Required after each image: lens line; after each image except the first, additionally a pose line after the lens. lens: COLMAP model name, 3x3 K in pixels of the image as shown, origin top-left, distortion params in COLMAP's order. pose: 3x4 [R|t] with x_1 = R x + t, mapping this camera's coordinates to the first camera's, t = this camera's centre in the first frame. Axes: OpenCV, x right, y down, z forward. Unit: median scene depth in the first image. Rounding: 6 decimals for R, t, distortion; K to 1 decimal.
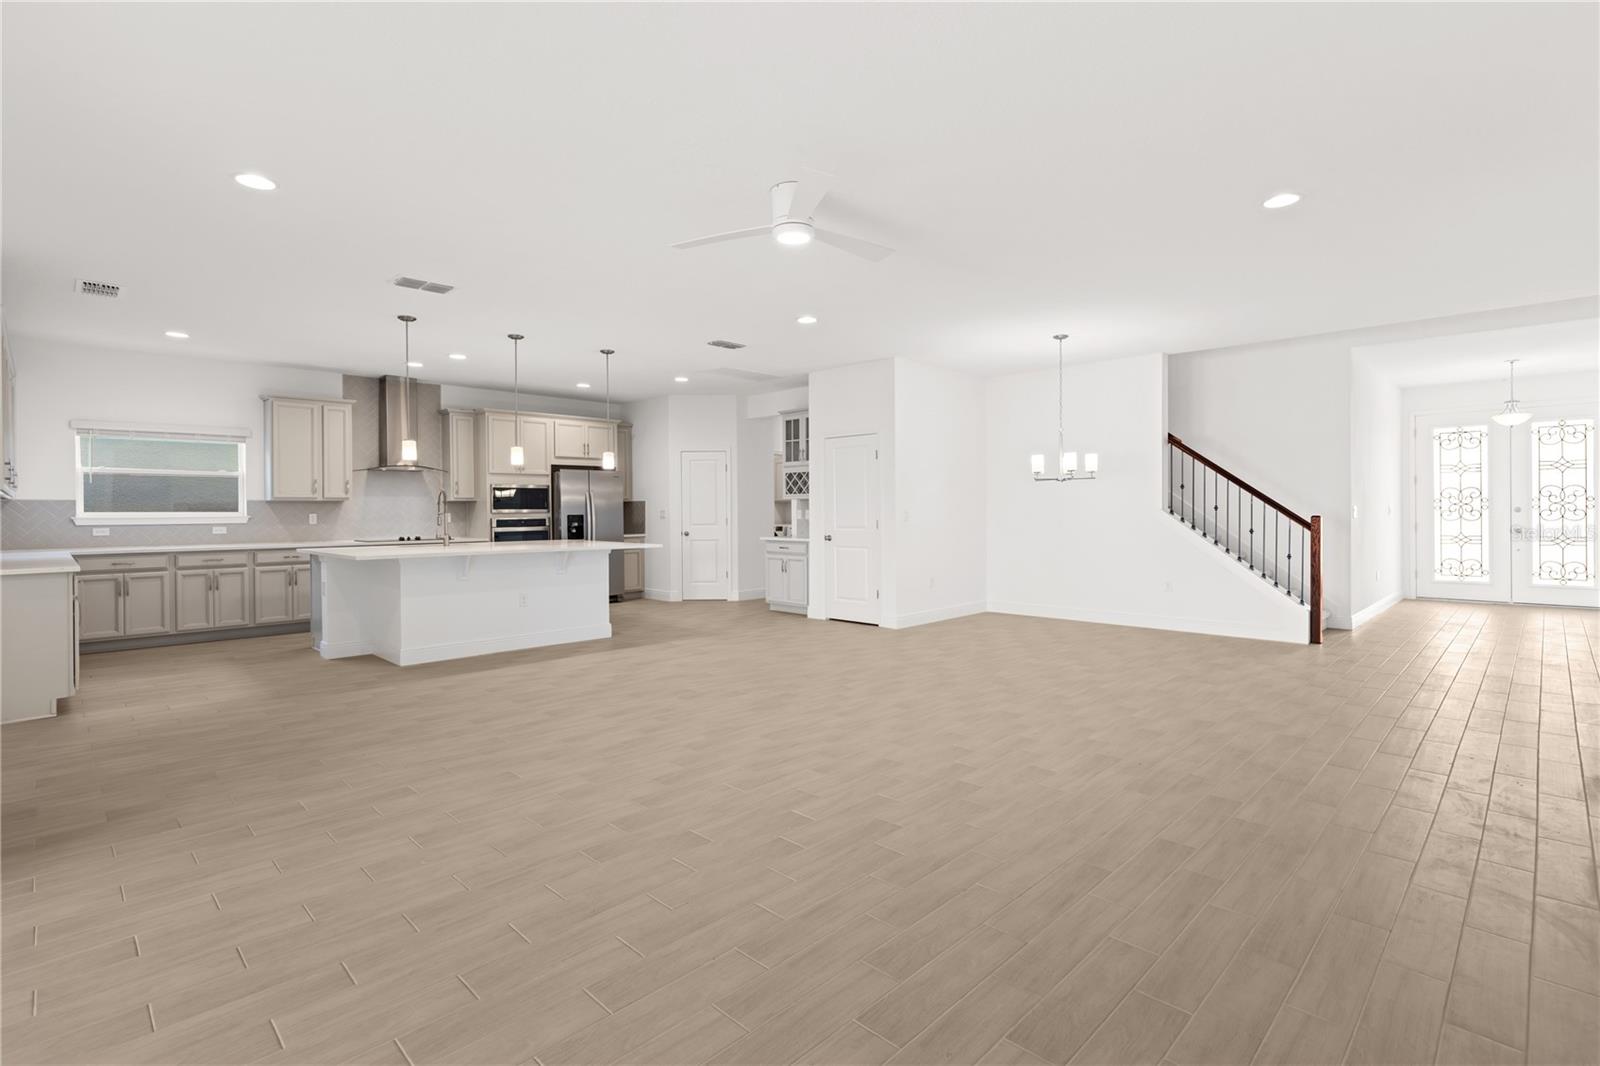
lens RADIAL K [[753.2, 0, 802.4], [0, 753.2, 513.8], [0, 0, 1]] dist [-0.002799, -0.000376]
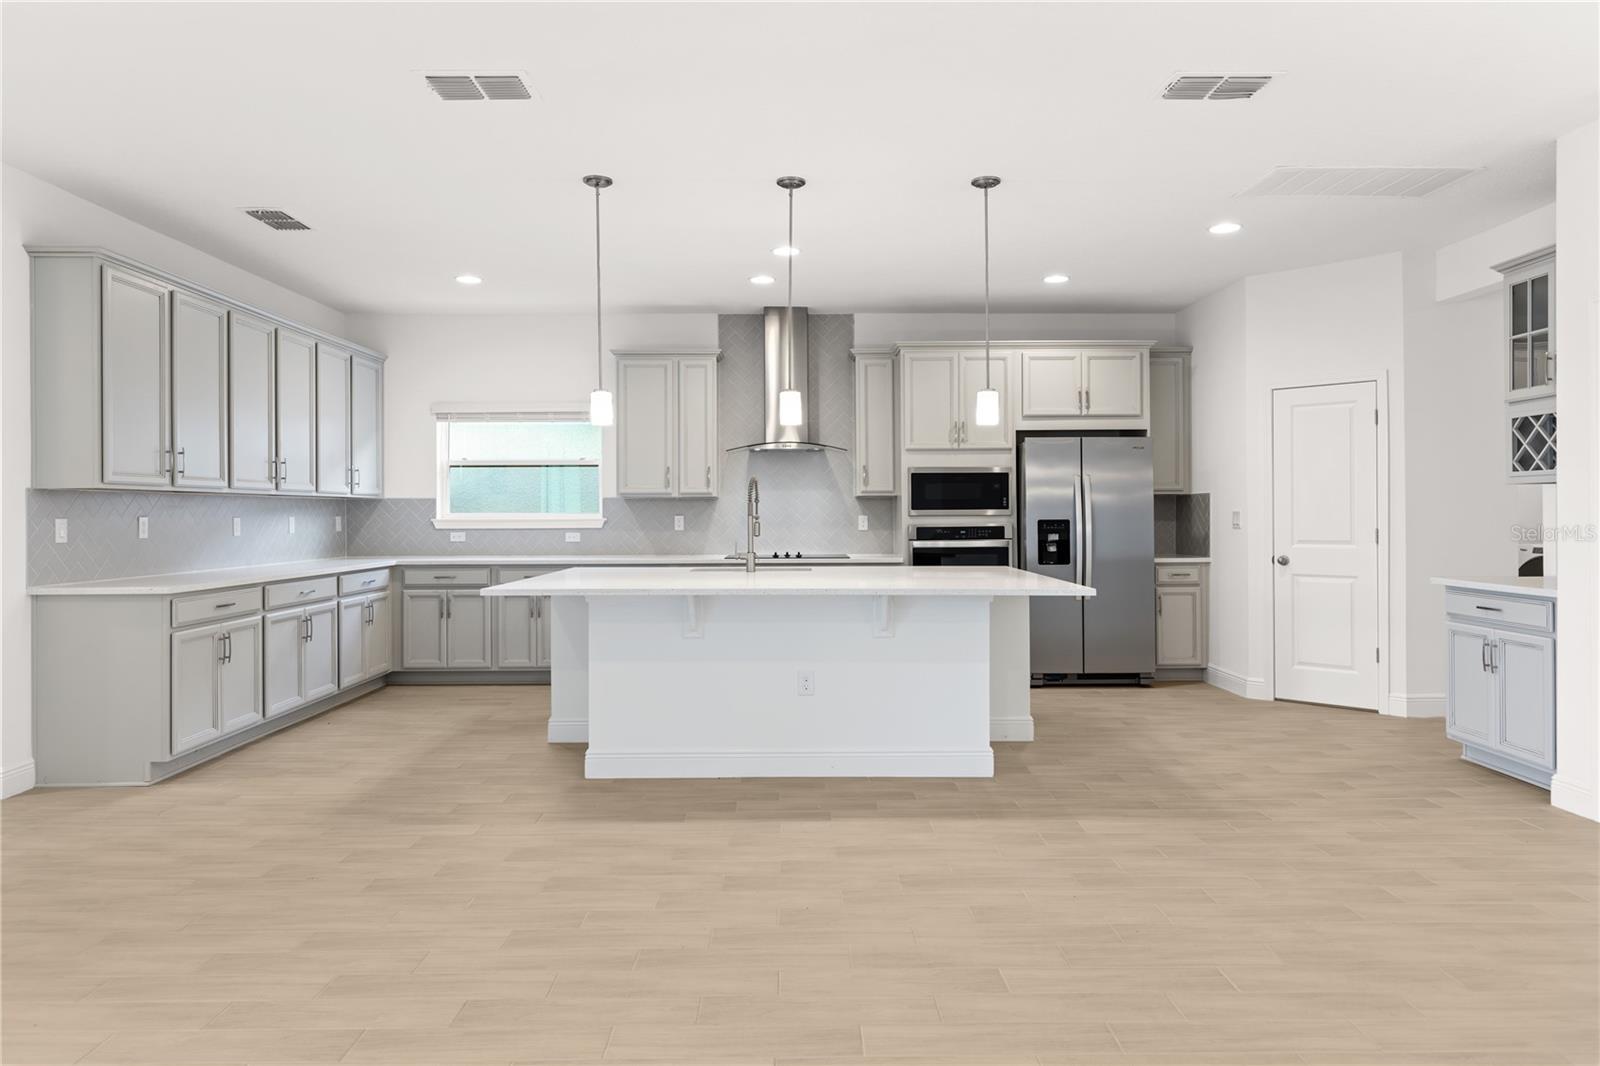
lens RADIAL K [[1006.6, 0, 800.5], [0, 1006.6, 510.7], [0, 0, 1]] dist [0.002231, -0.000652]
pose [[0.709930, 0.001215, -0.704271, 0.094054], [-0.004533, 0.999986, -0.002845, -0.002627], [0.704258, 0.005212, 0.709925, 0.396522]]
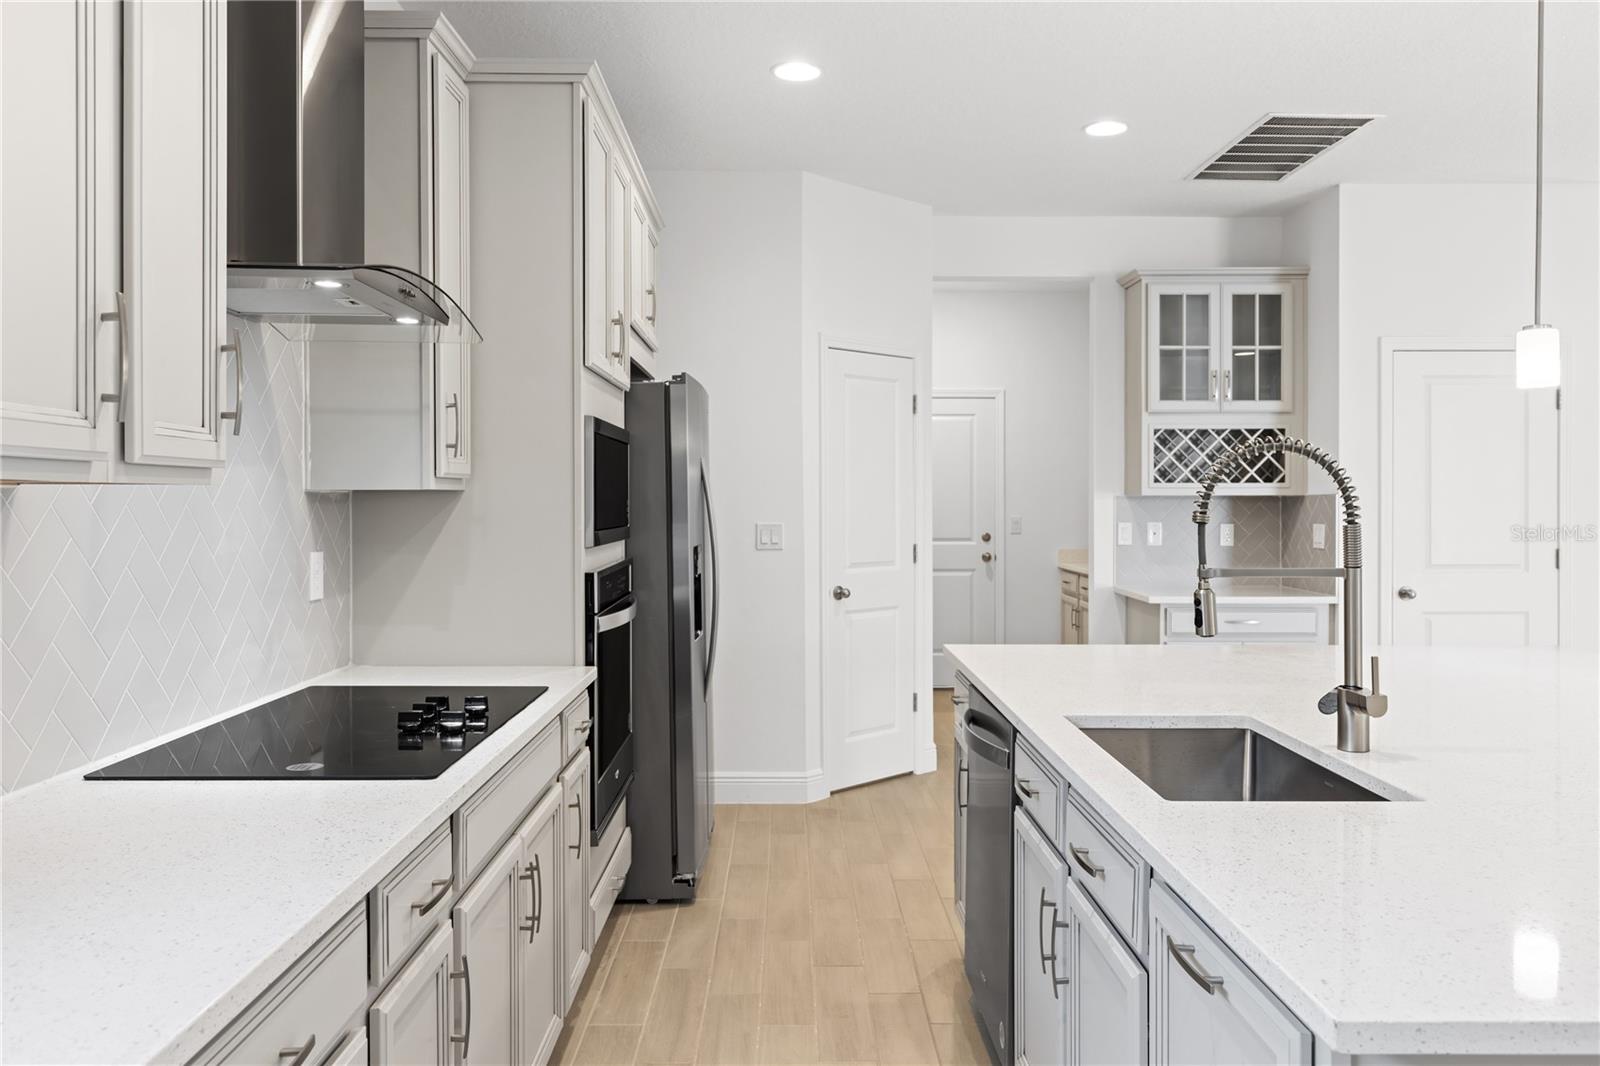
lens RADIAL K [[1222.1, 0, 799.3], [0, 1222.1, 517.2], [0, 0, 1]] dist [0.000907, 0.000409]
pose [[0.706299, -0.003355, 0.707906, -0.661470], [-0.000019, 0.999989, 0.004758, -0.012385], [-0.707913, -0.003374, 0.706291, 0.751961]]
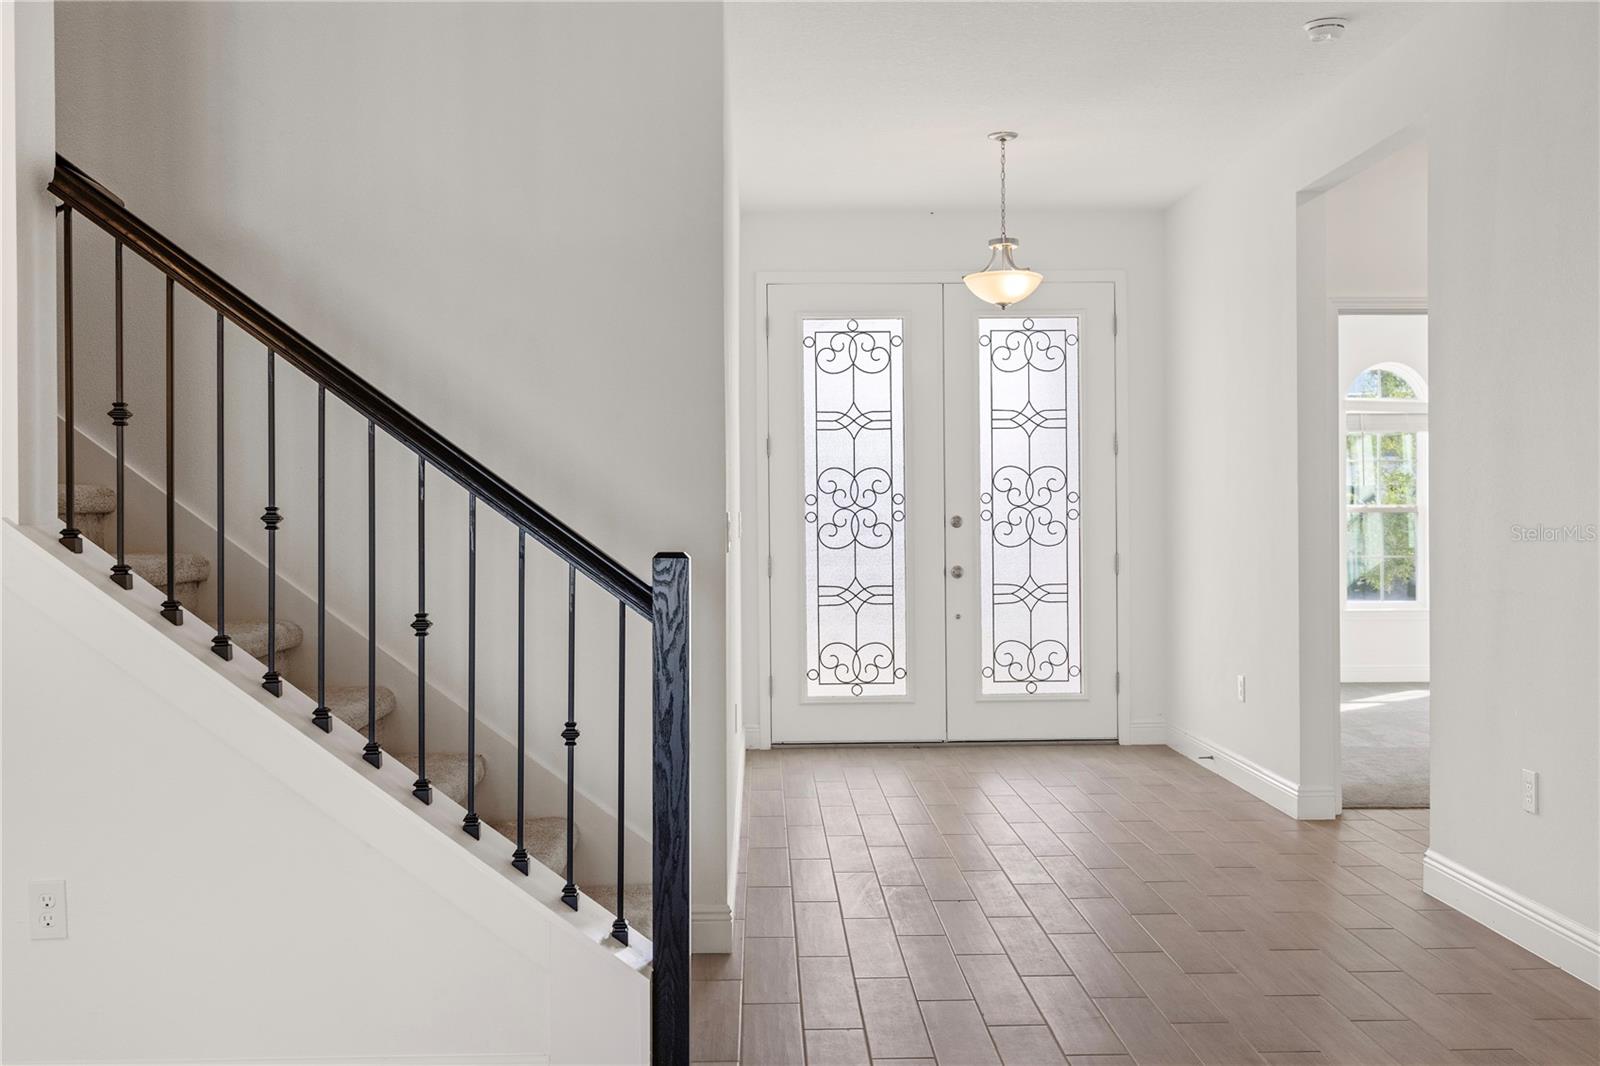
lens RADIAL K [[1519.4, 0, 800.0], [0, 1519.4, 533.0], [0, 0, 1]] dist [0.004945, 0.003497]
pose [[0.691886, -0.007063, 0.721972, 0.296521], [0.005658, 0.999974, 0.004360, -0.003733], [-0.721984, 0.001069, 0.691909, 0.514569]]
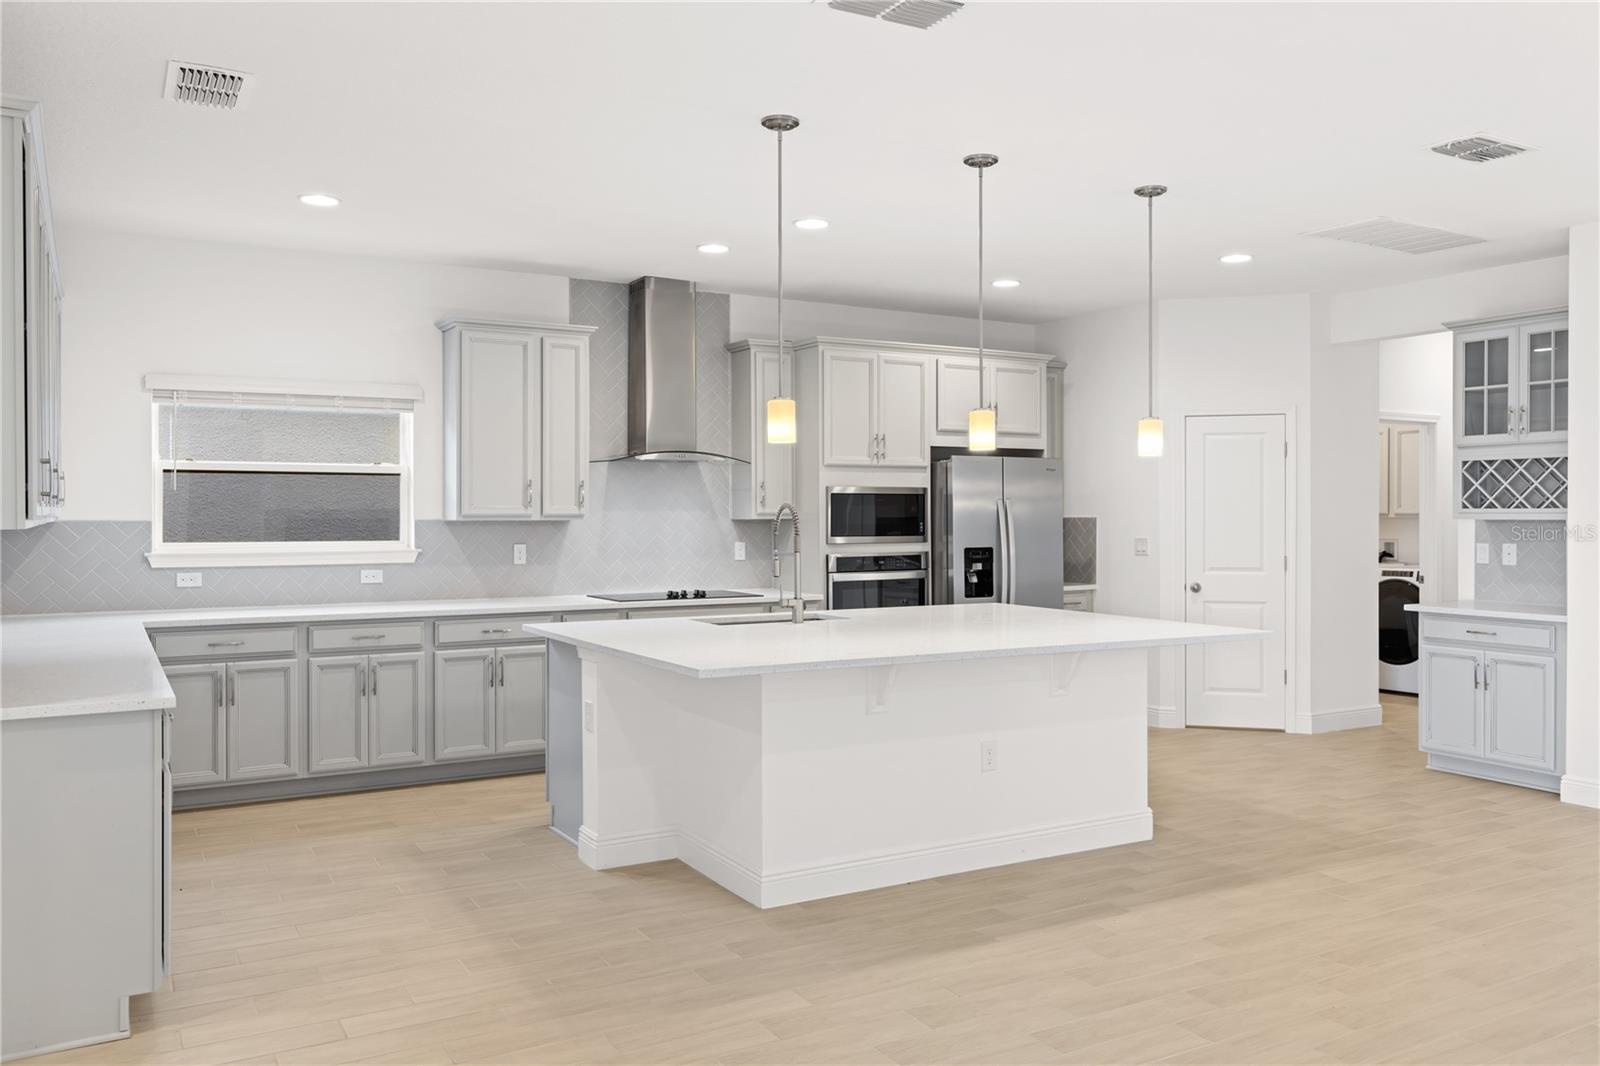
lens RADIAL K [[1222.1, 0, 799.3], [0, 1222.1, 517.2], [0, 0, 1]] dist [0.000907, 0.000409]
pose [[0.964091, 0.006711, -0.265489, -0.228634], [-0.007156, 0.999974, -0.000710, -0.019337], [0.265477, 0.002585, 0.964114, 0.221212]]
